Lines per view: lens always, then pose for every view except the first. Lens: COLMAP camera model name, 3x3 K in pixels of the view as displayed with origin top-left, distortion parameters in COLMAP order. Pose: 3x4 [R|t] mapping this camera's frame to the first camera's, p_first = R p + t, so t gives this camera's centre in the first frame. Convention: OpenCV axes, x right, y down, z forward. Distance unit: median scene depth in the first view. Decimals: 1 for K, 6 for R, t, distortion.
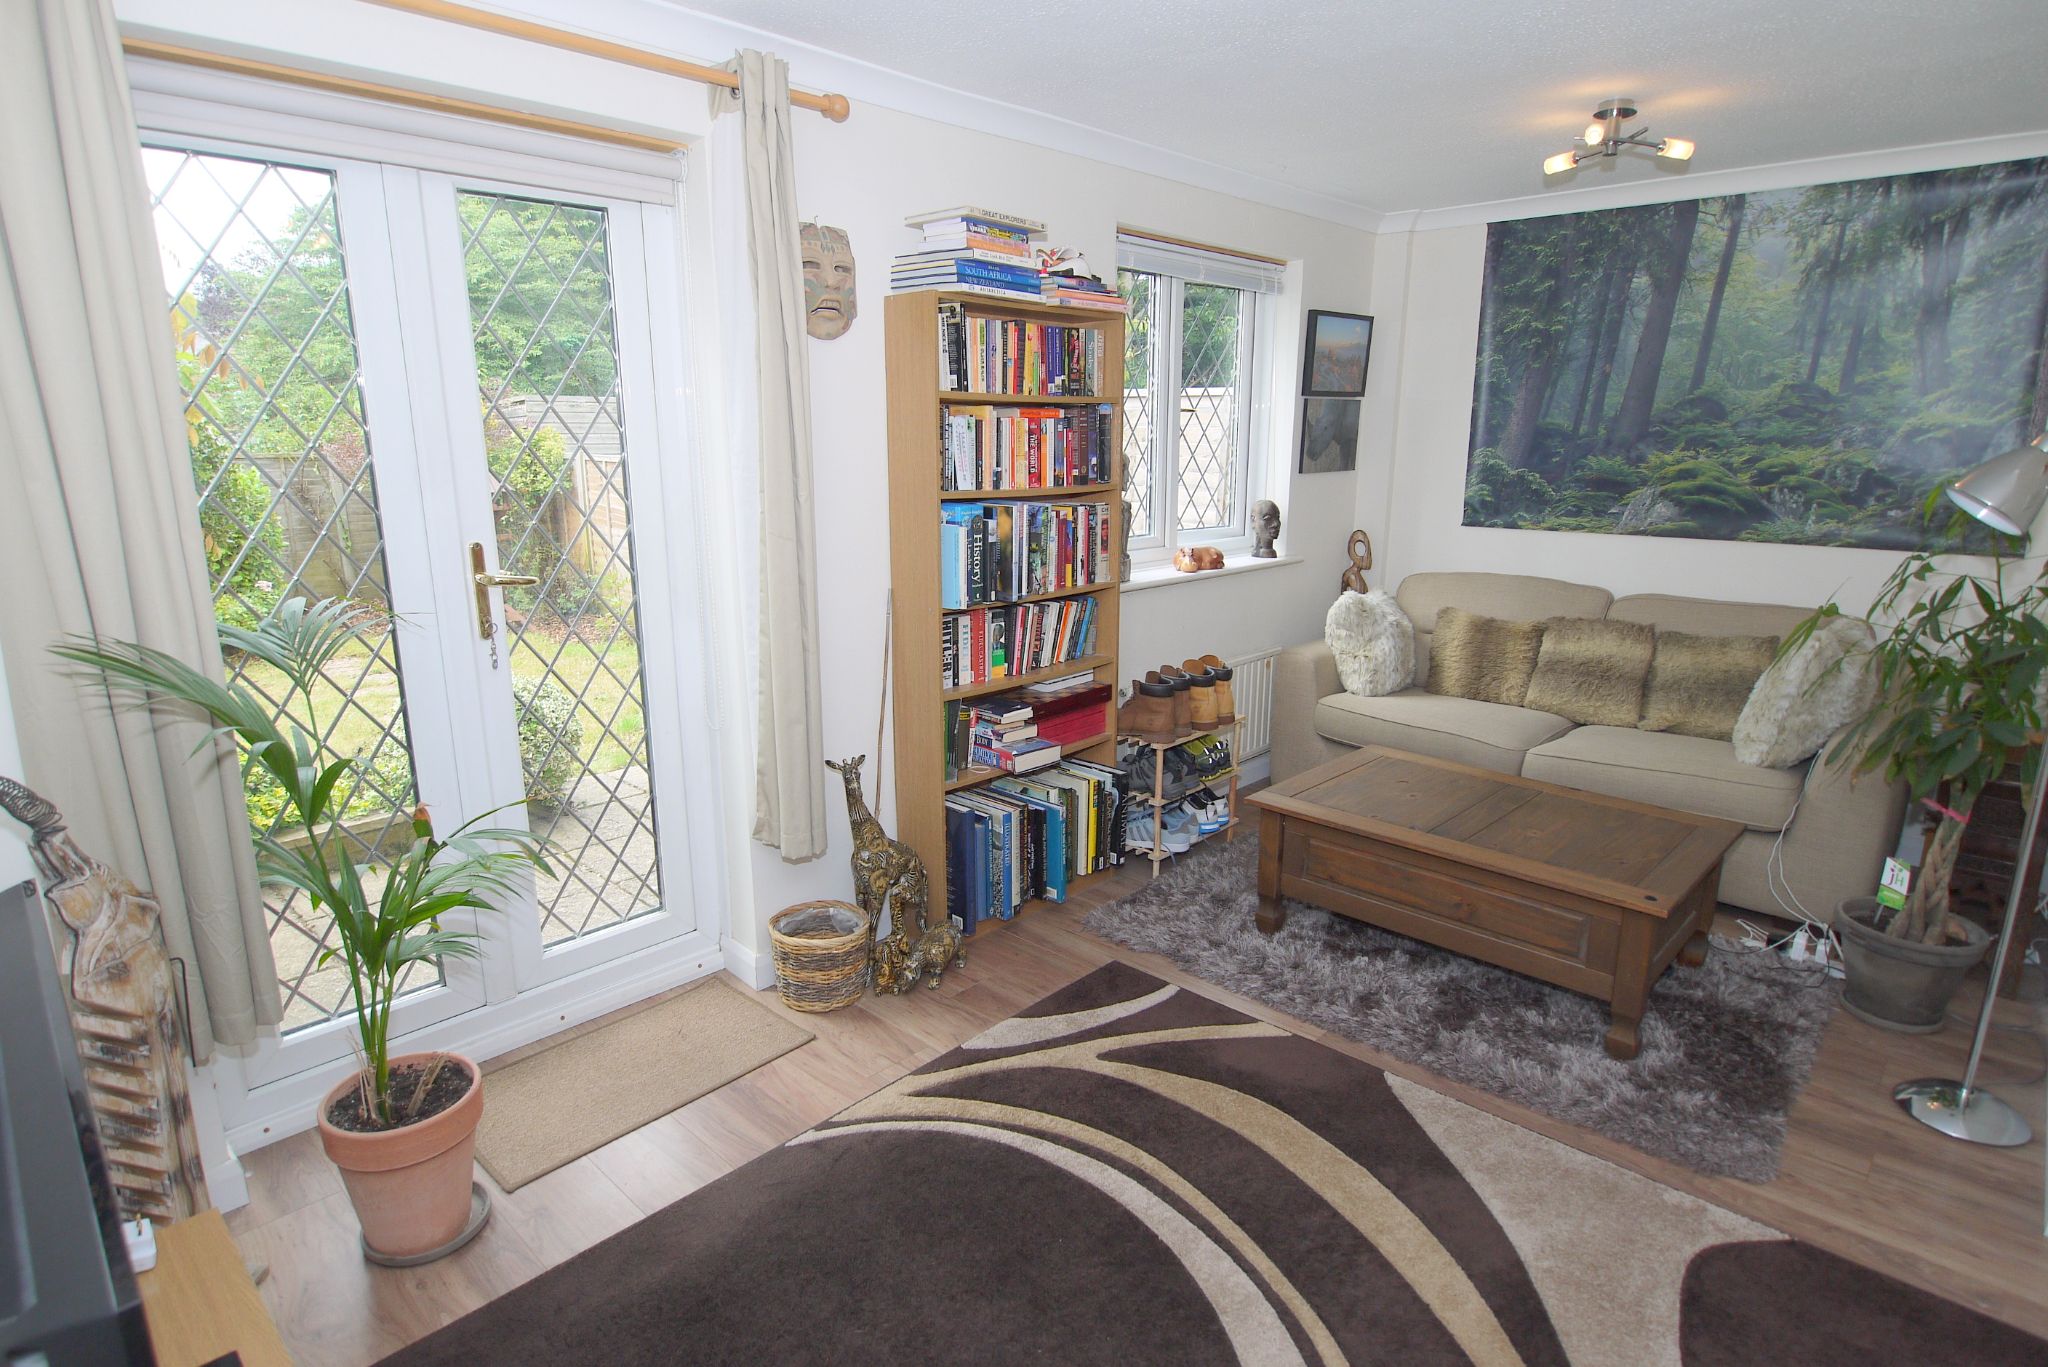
lens RADIAL K [[1085.8, 0, 1023.4], [0, 1085.8, 691.8], [0, 0, 1]] dist [-0.006759, -0.001839]
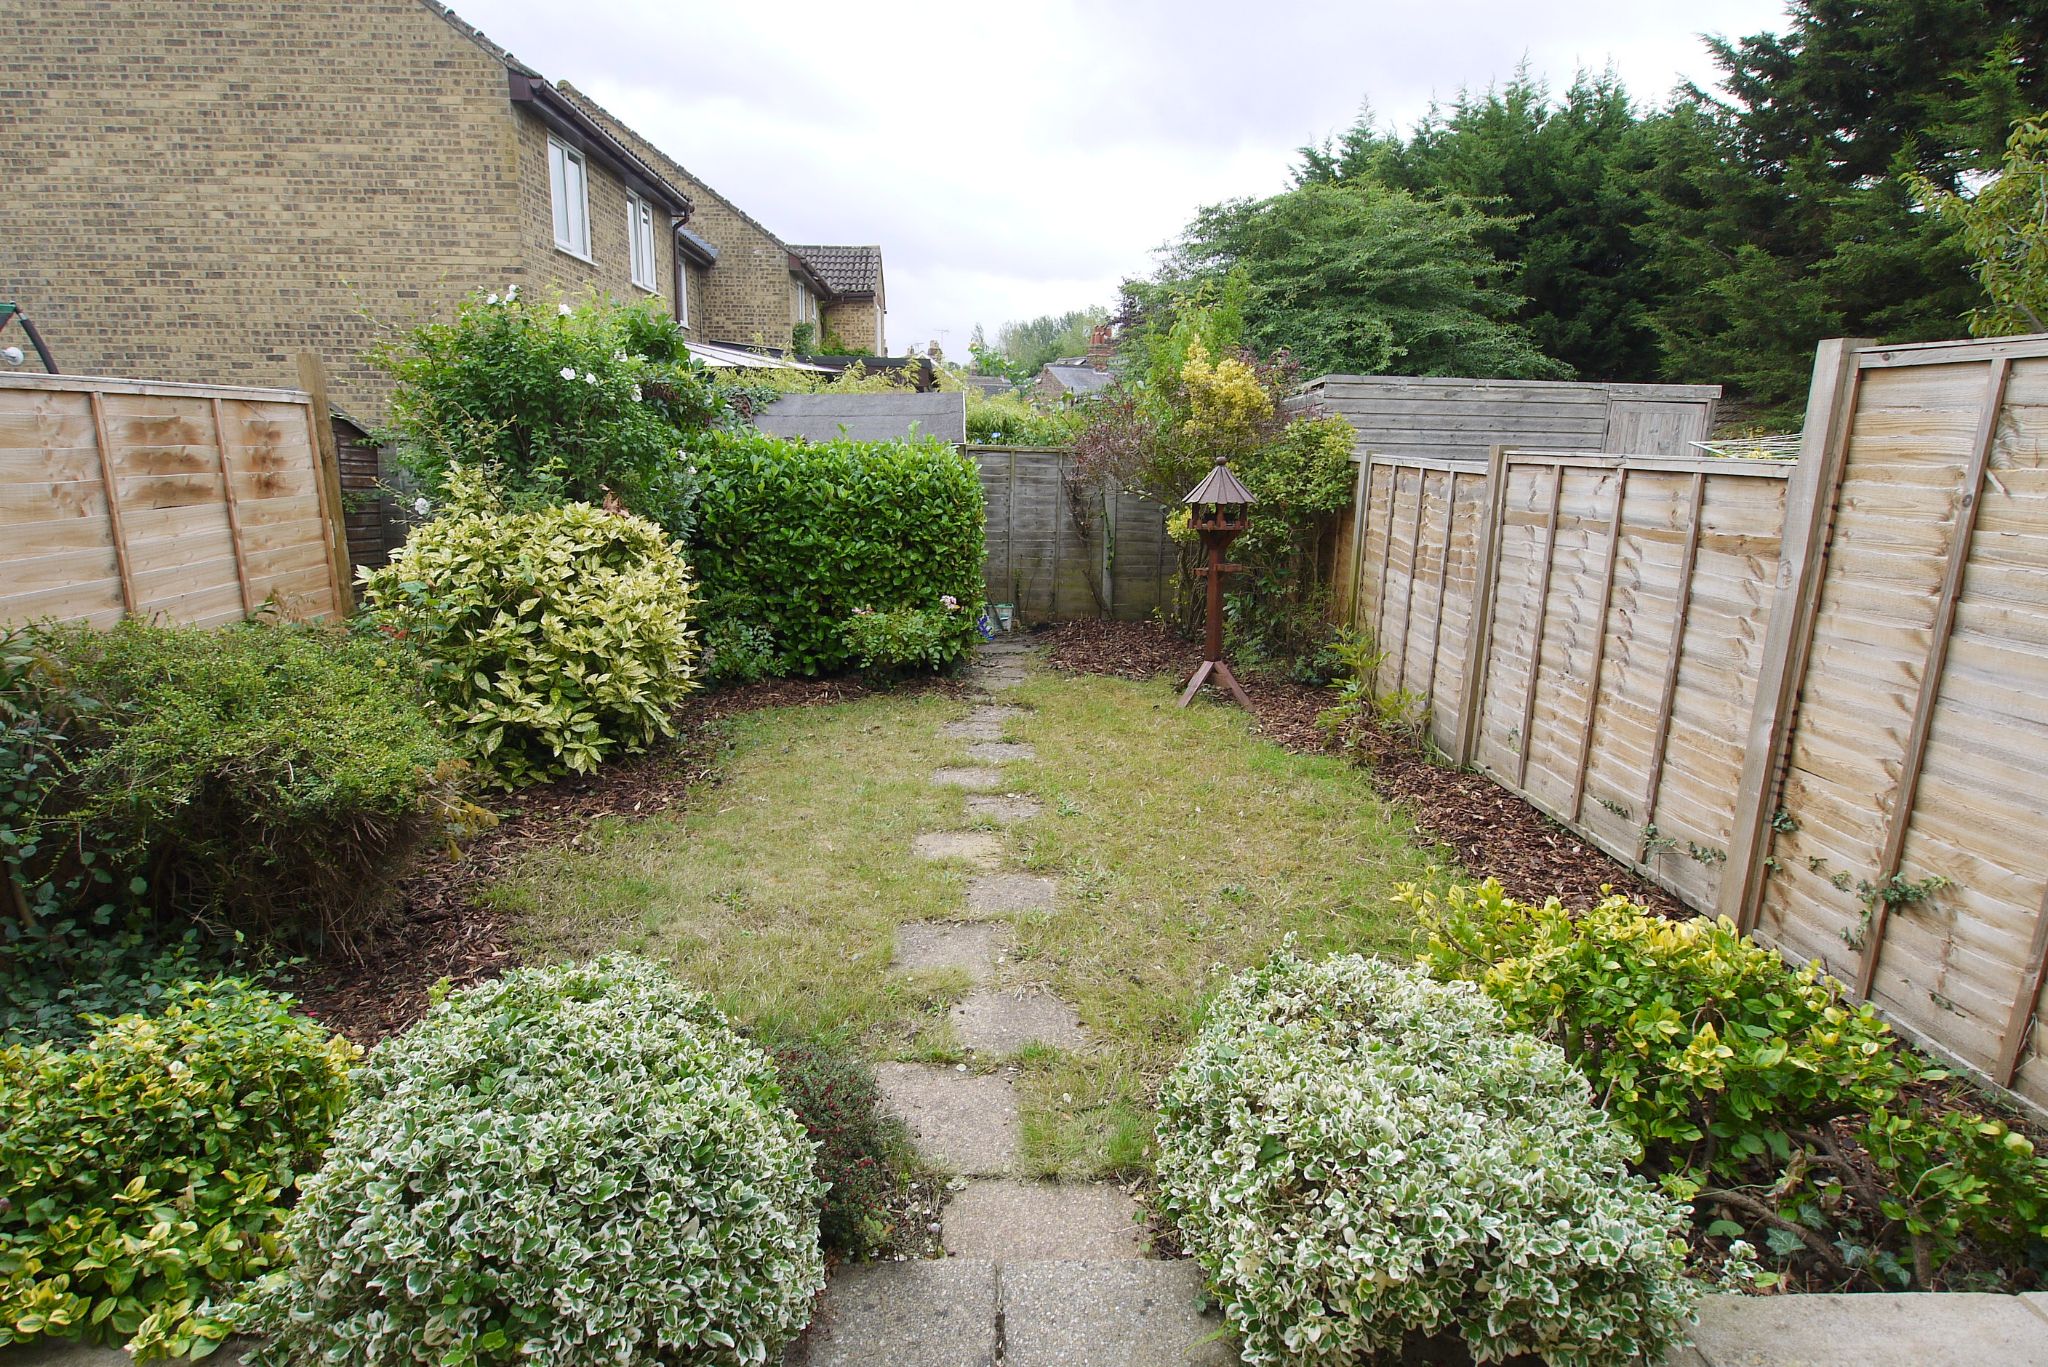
lens RADIAL K [[1085.8, 0, 1023.4], [0, 1085.8, 691.8], [0, 0, 1]] dist [-0.006759, -0.001839]
pose [[0.717446, 0.170738, -0.675367, -0.061489], [-0.183292, 0.981605, 0.053445, -0.053330], [0.672068, 0.085445, 0.735543, 0.277768]]
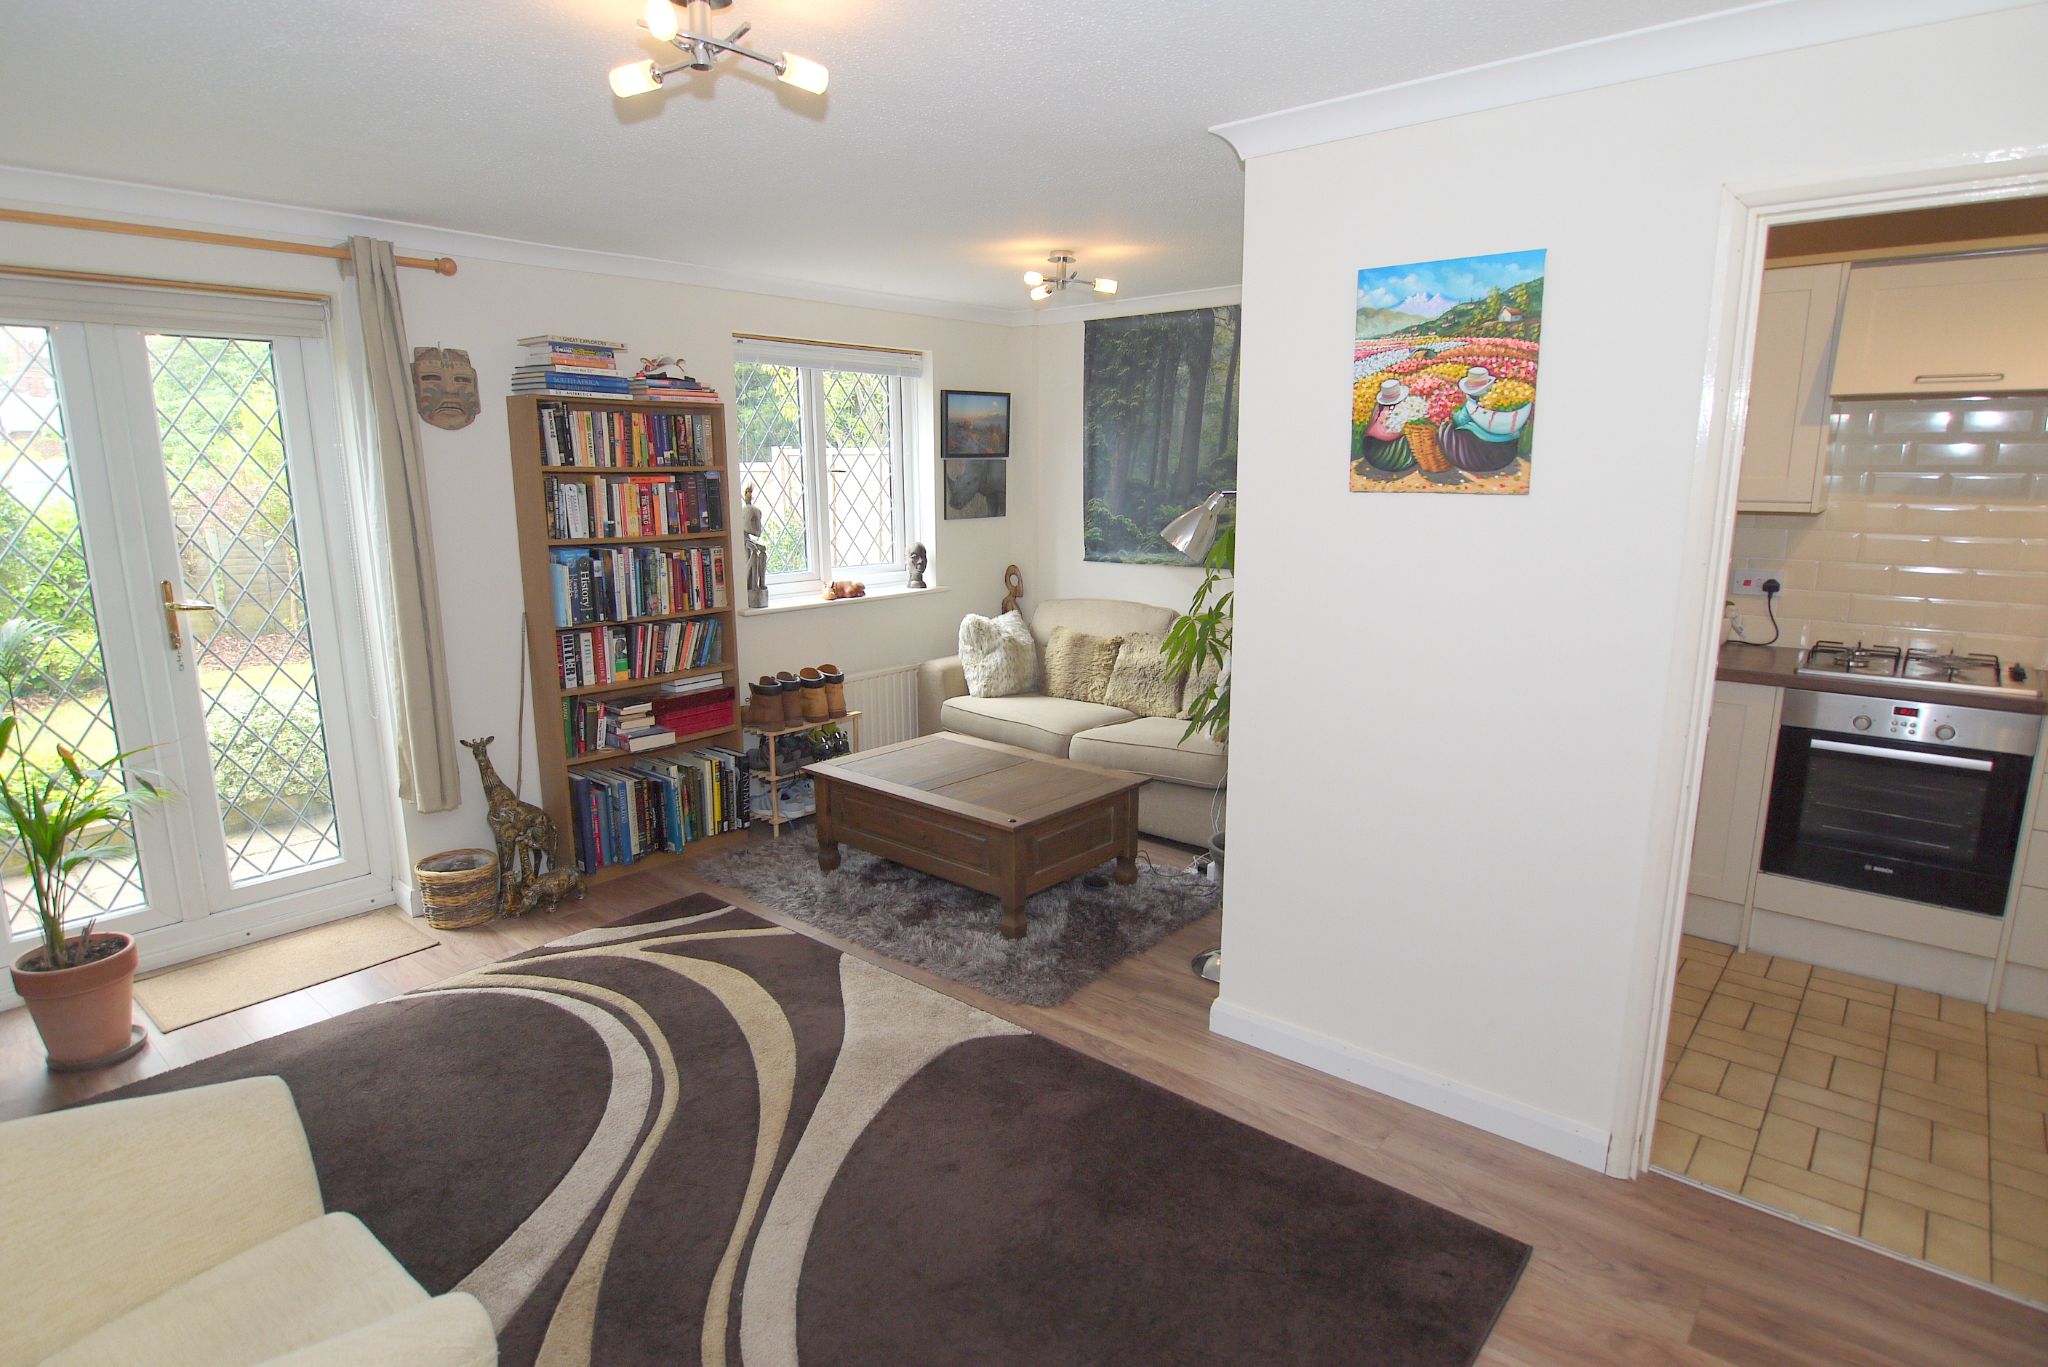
lens RADIAL K [[1085.8, 0, 1023.4], [0, 1085.8, 691.8], [0, 0, 1]] dist [-0.006759, -0.001839]
pose [[0.998904, -0.014099, 0.044630, 0.401819], [0.015601, 0.999317, -0.033484, 0.052266], [-0.044127, 0.034144, 0.998442, -0.325818]]
